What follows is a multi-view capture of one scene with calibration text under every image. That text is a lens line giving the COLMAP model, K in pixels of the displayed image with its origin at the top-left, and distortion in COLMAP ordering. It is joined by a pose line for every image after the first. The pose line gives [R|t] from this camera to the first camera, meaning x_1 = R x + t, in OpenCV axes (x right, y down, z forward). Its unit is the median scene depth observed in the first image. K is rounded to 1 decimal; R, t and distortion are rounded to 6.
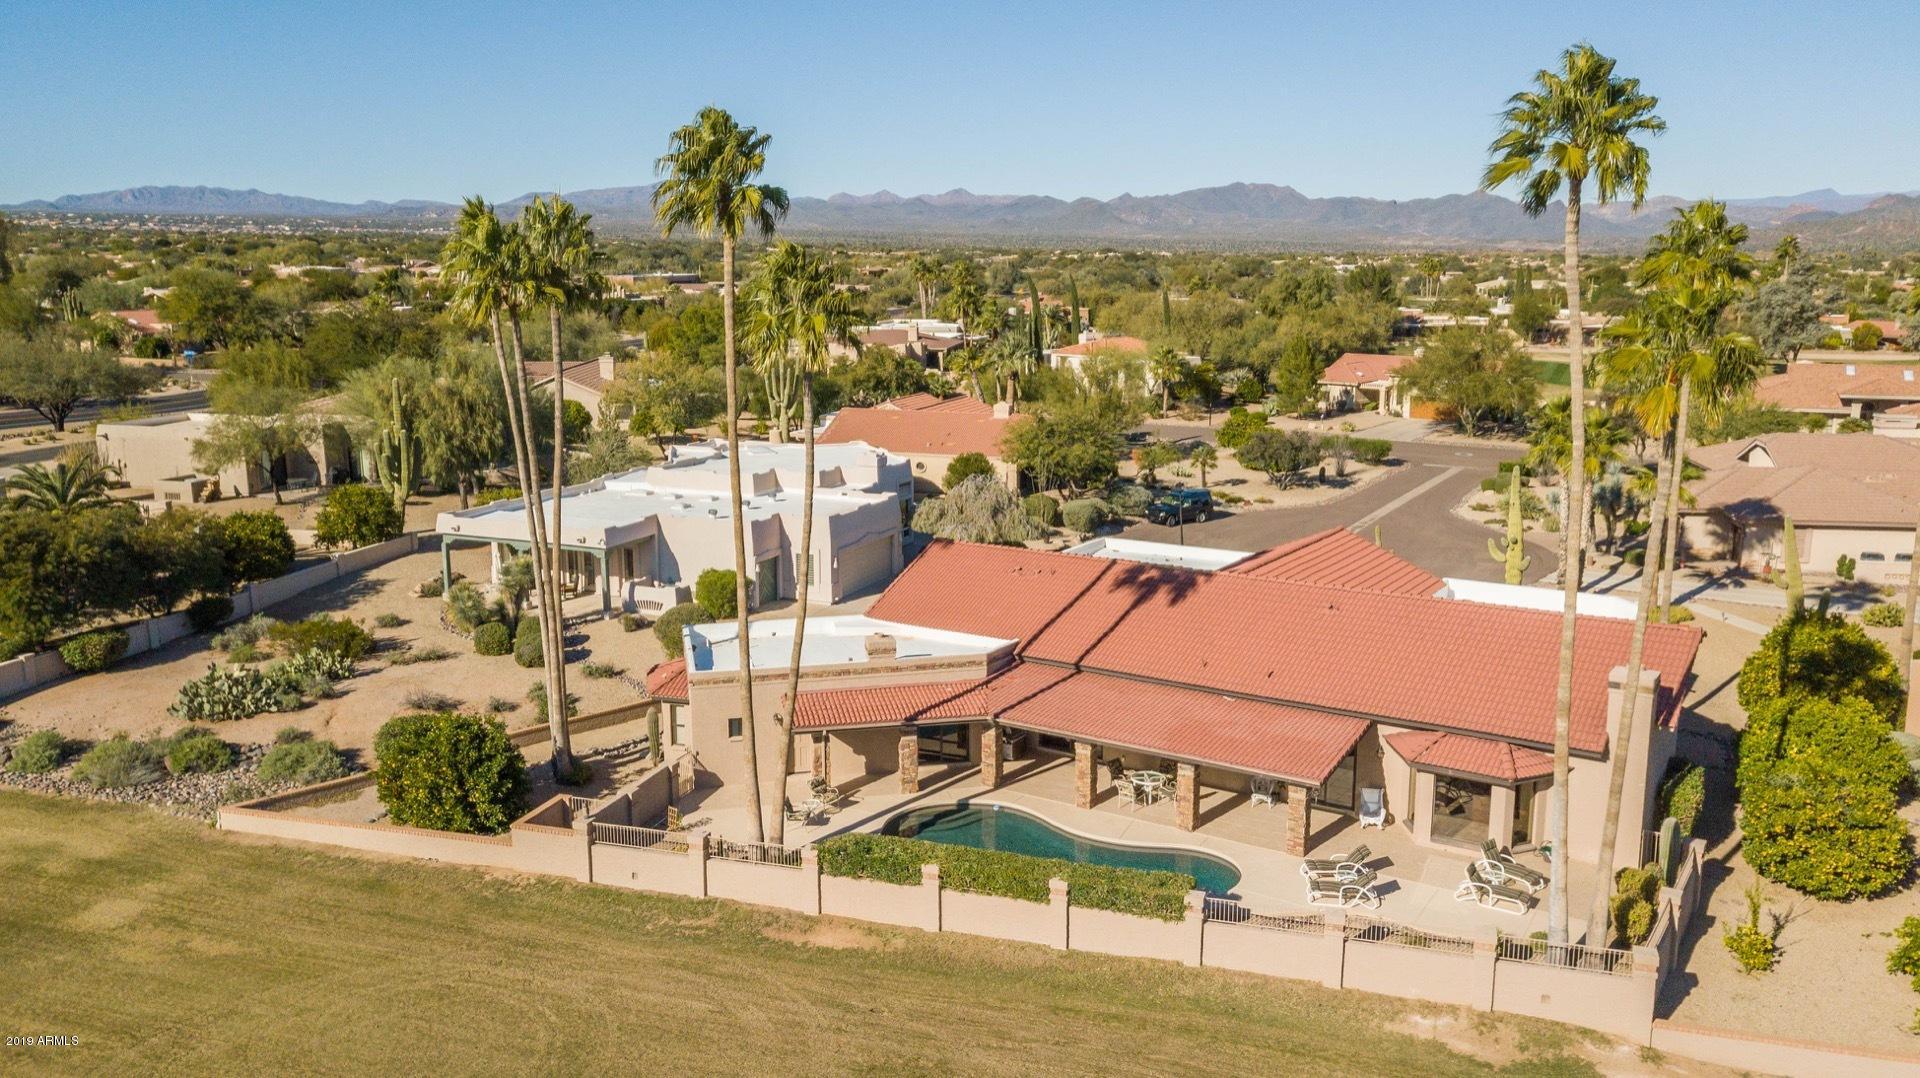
lens RADIAL K [[1496.0, 0, 947.9], [0, 1496.0, 536.8], [0, 0, 1]] dist [0.027334, 0.001071]
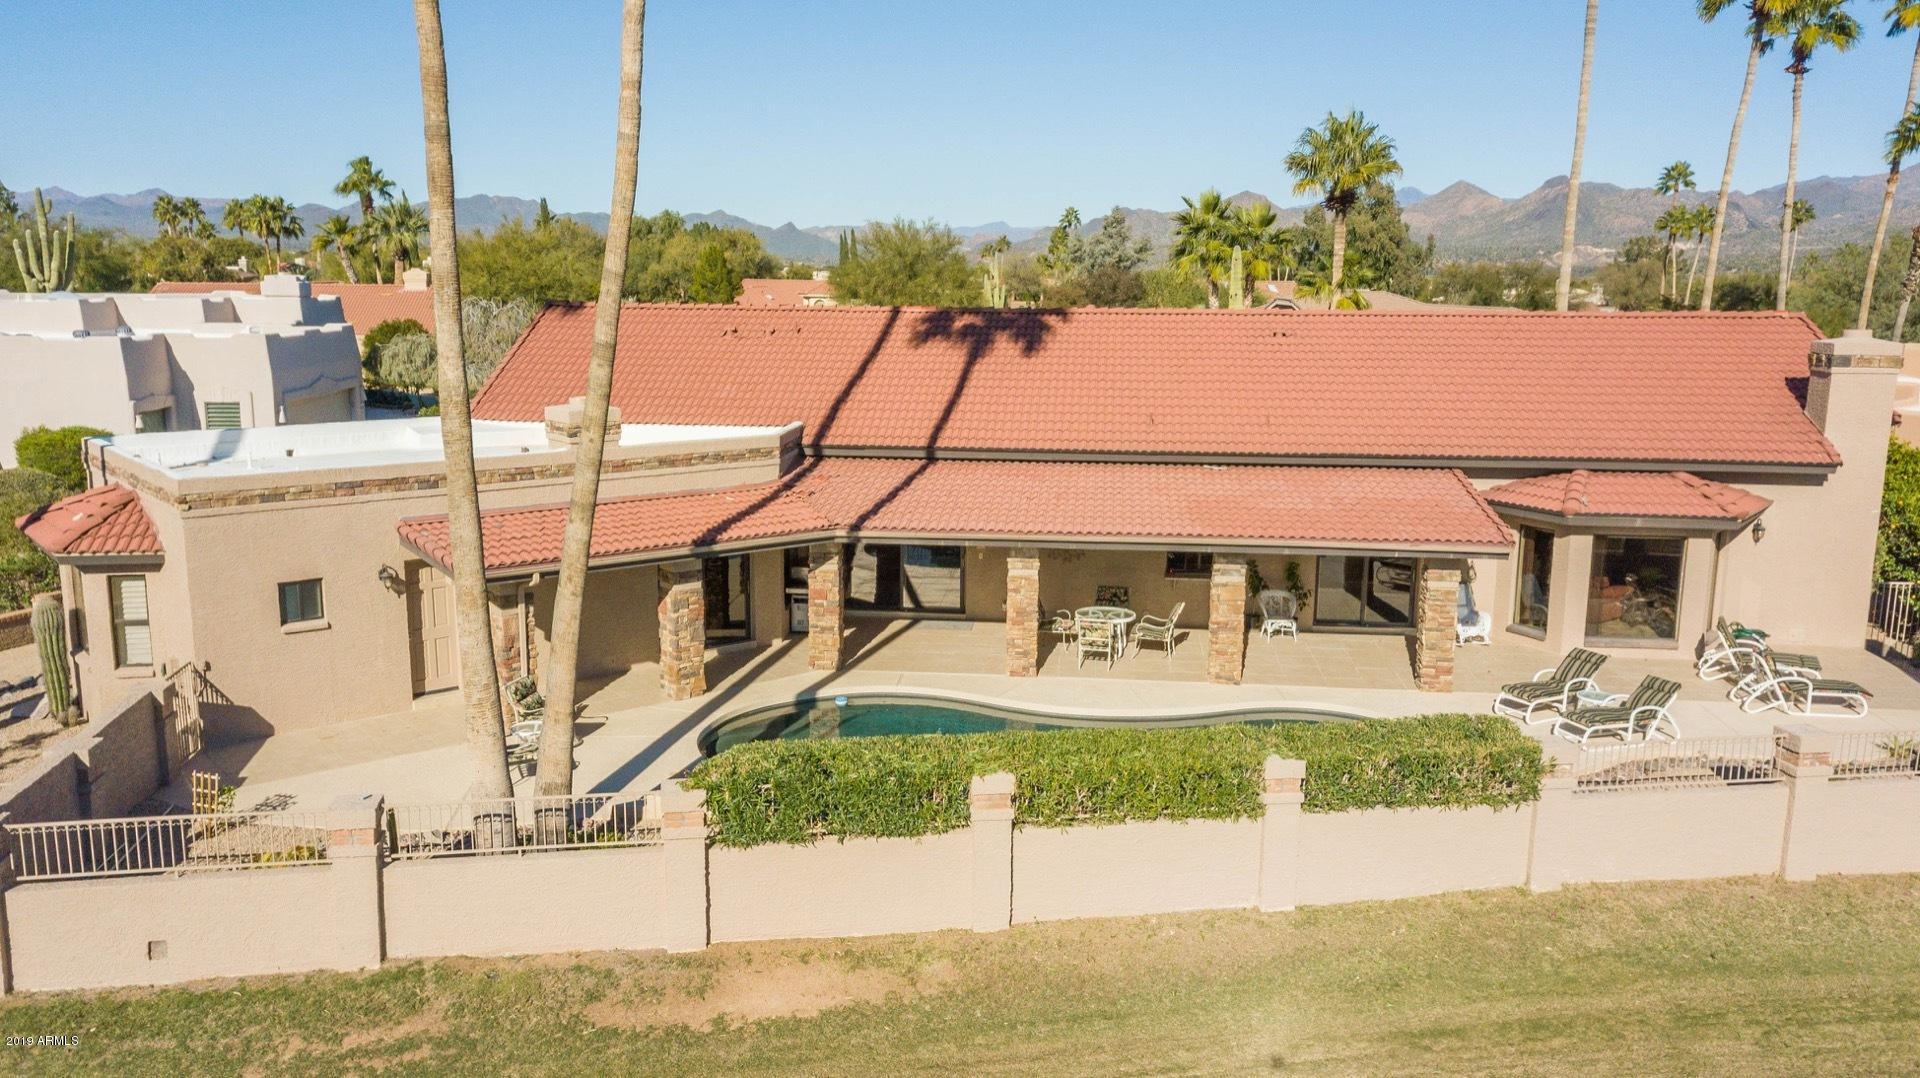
lens RADIAL K [[1496.0, 0, 947.9], [0, 1496.0, 536.8], [0, 0, 1]] dist [0.027334, 0.001071]
pose [[0.883281, -0.065404, 0.464259, -0.168025], [0.072284, 0.997380, 0.002985, 0.114425], [-0.463238, 0.030922, 0.885695, 0.480110]]
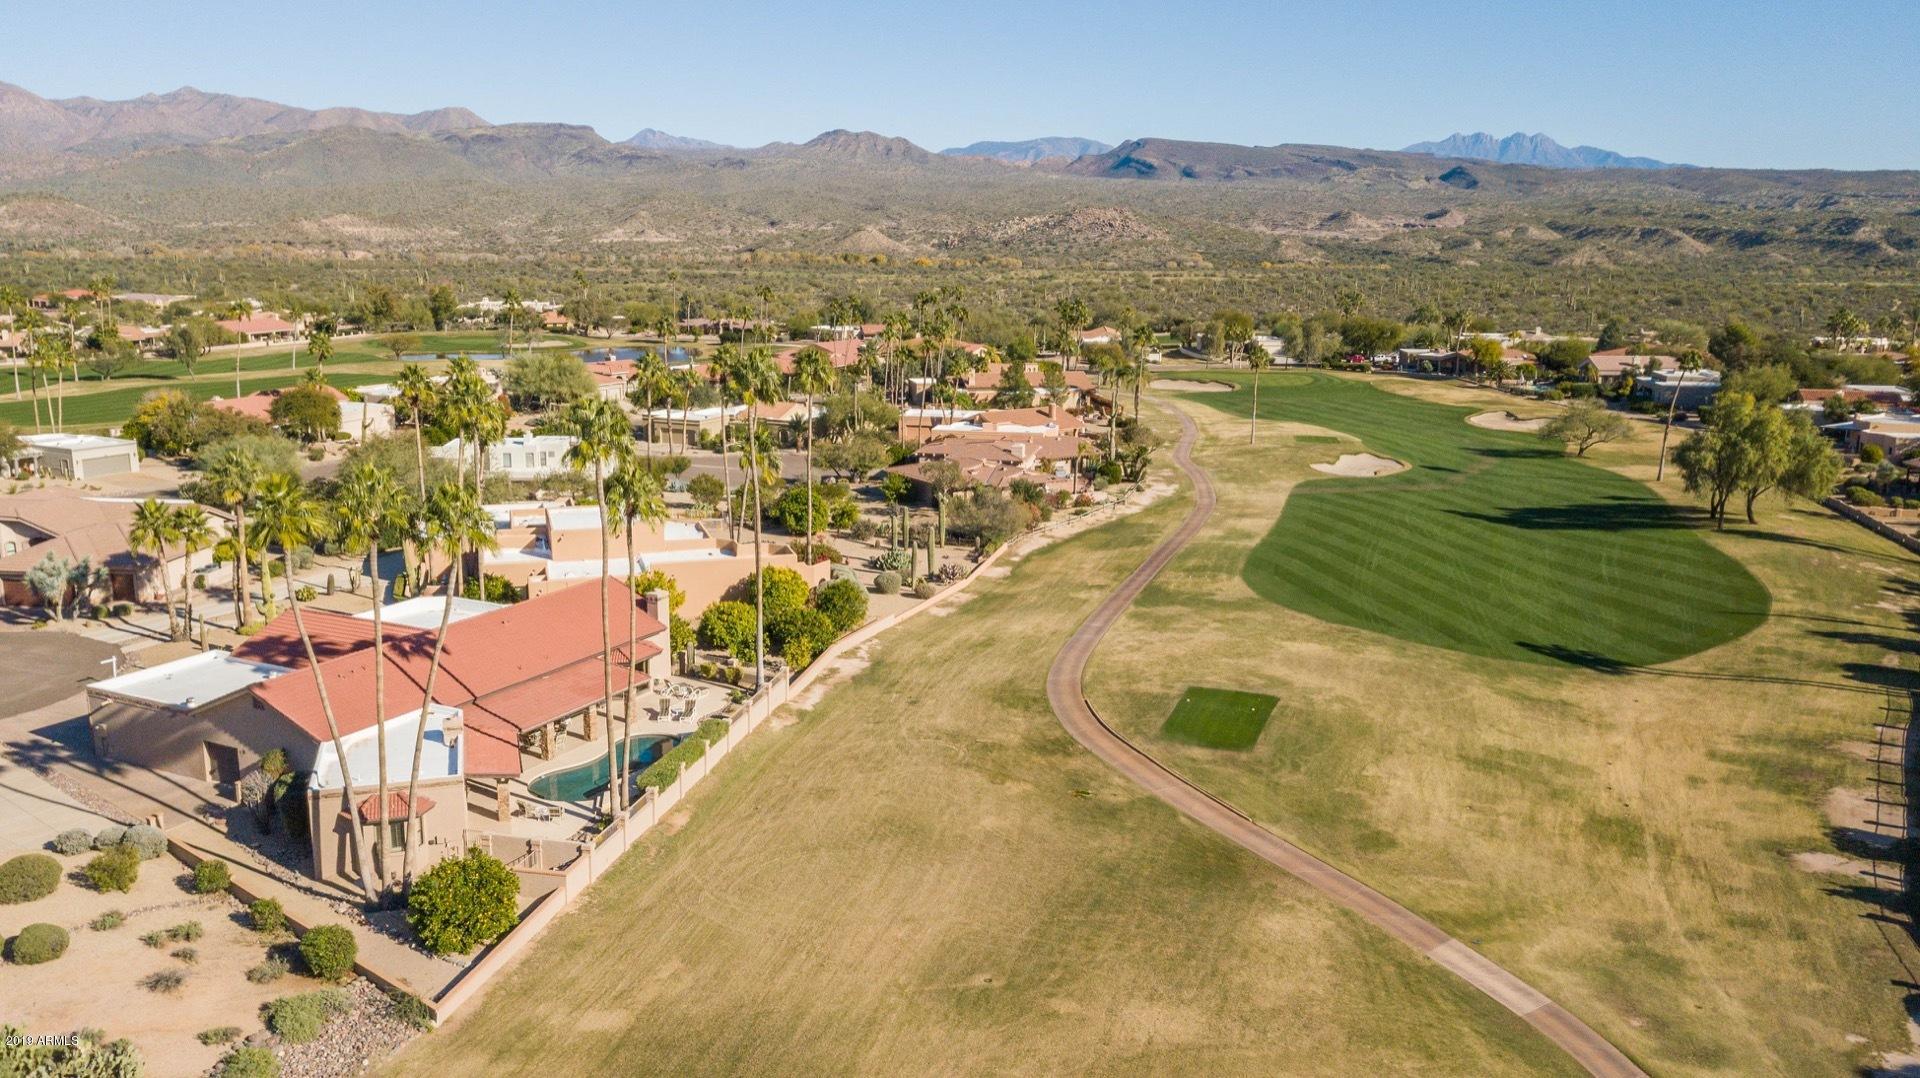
lens RADIAL K [[1496.0, 0, 947.9], [0, 1496.0, 536.8], [0, 0, 1]] dist [0.027334, 0.001071]
pose [[-0.111812, -0.193108, 0.974786, -1.471675], [0.187130, 0.959296, 0.211504, -0.320735], [-0.975951, 0.206061, -0.071125, 0.568582]]
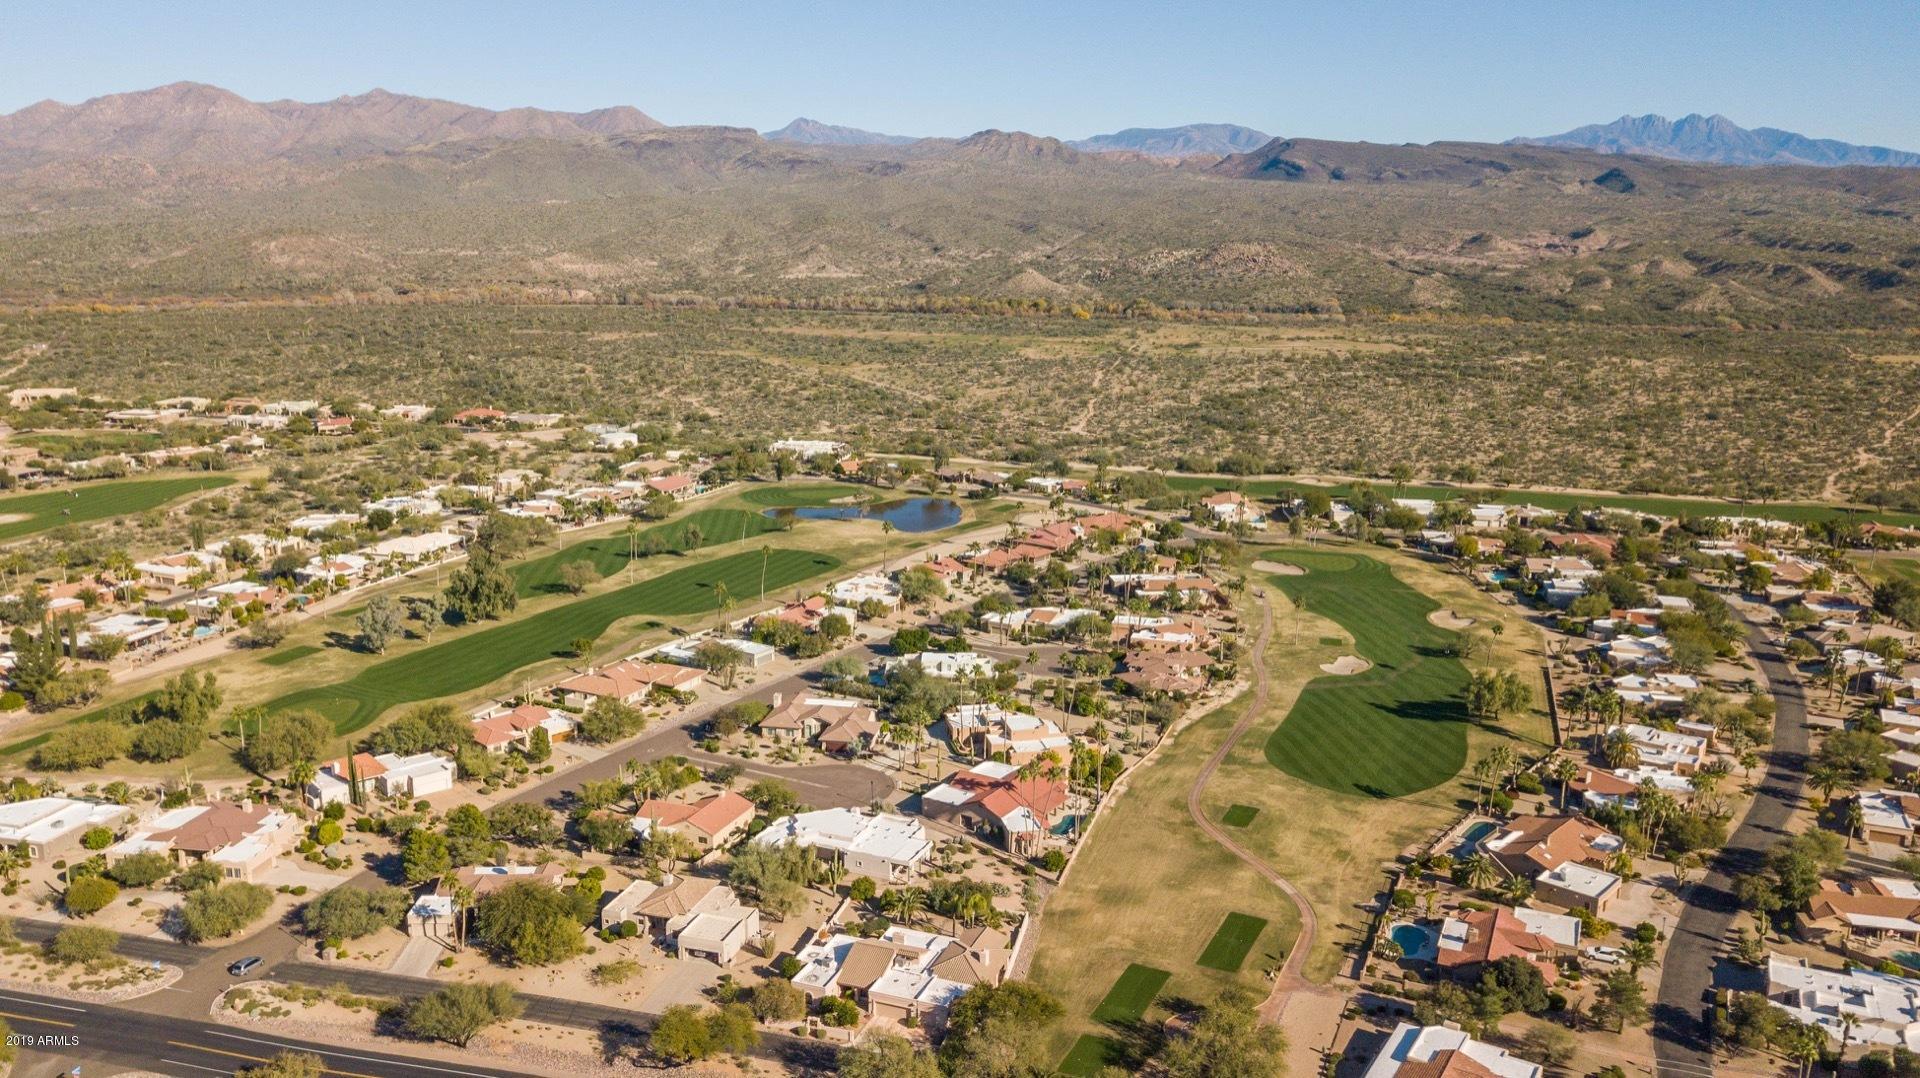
lens RADIAL K [[1496.0, 0, 947.9], [0, 1496.0, 536.8], [0, 0, 1]] dist [0.027334, 0.001071]
pose [[-0.017424, -0.205906, 0.978417, -5.272914], [0.187629, 0.960507, 0.205478, -2.125952], [-0.982086, 0.187159, 0.021898, 0.961172]]
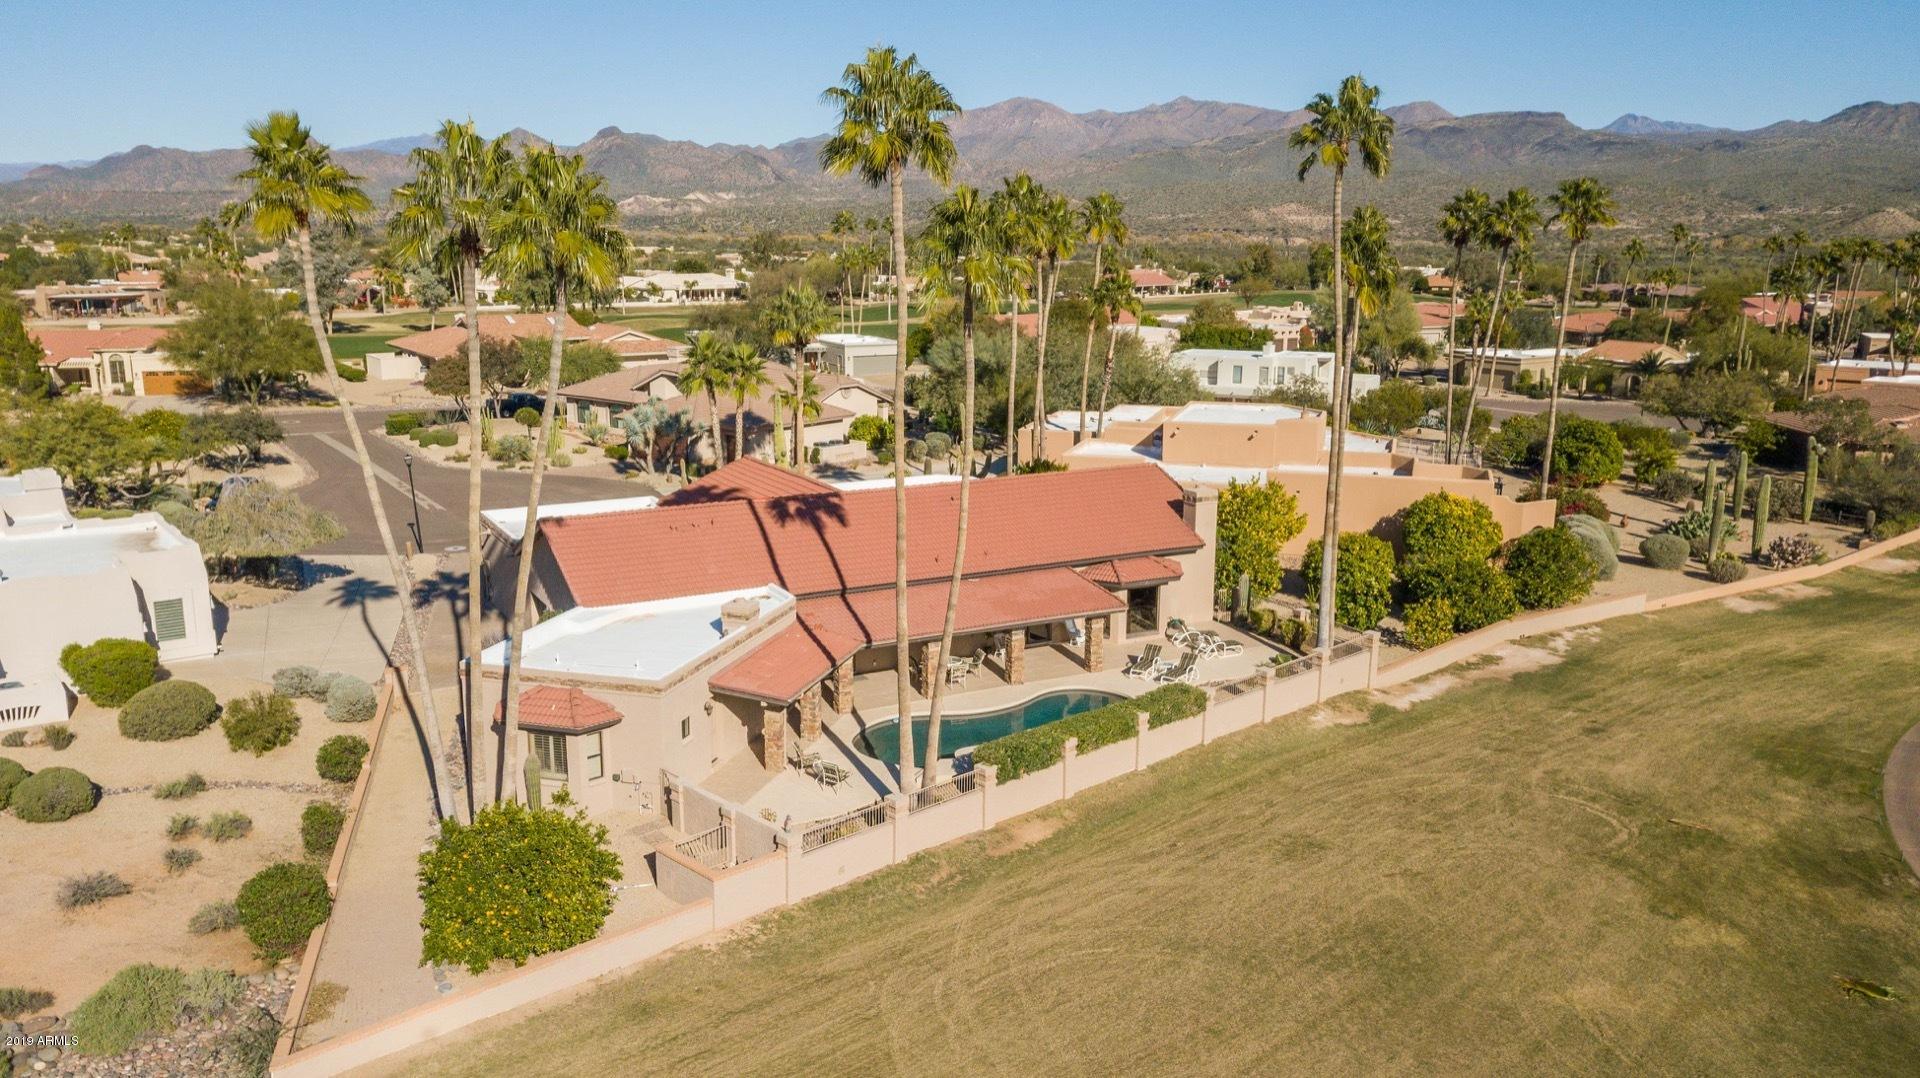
lens RADIAL K [[1496.0, 0, 947.9], [0, 1496.0, 536.8], [0, 0, 1]] dist [0.027334, 0.001071]
pose [[0.471129, -0.173117, 0.864909, -0.789659], [0.162853, 0.980766, 0.107598, -0.056362], [-0.866901, 0.090161, 0.490260, 0.387208]]
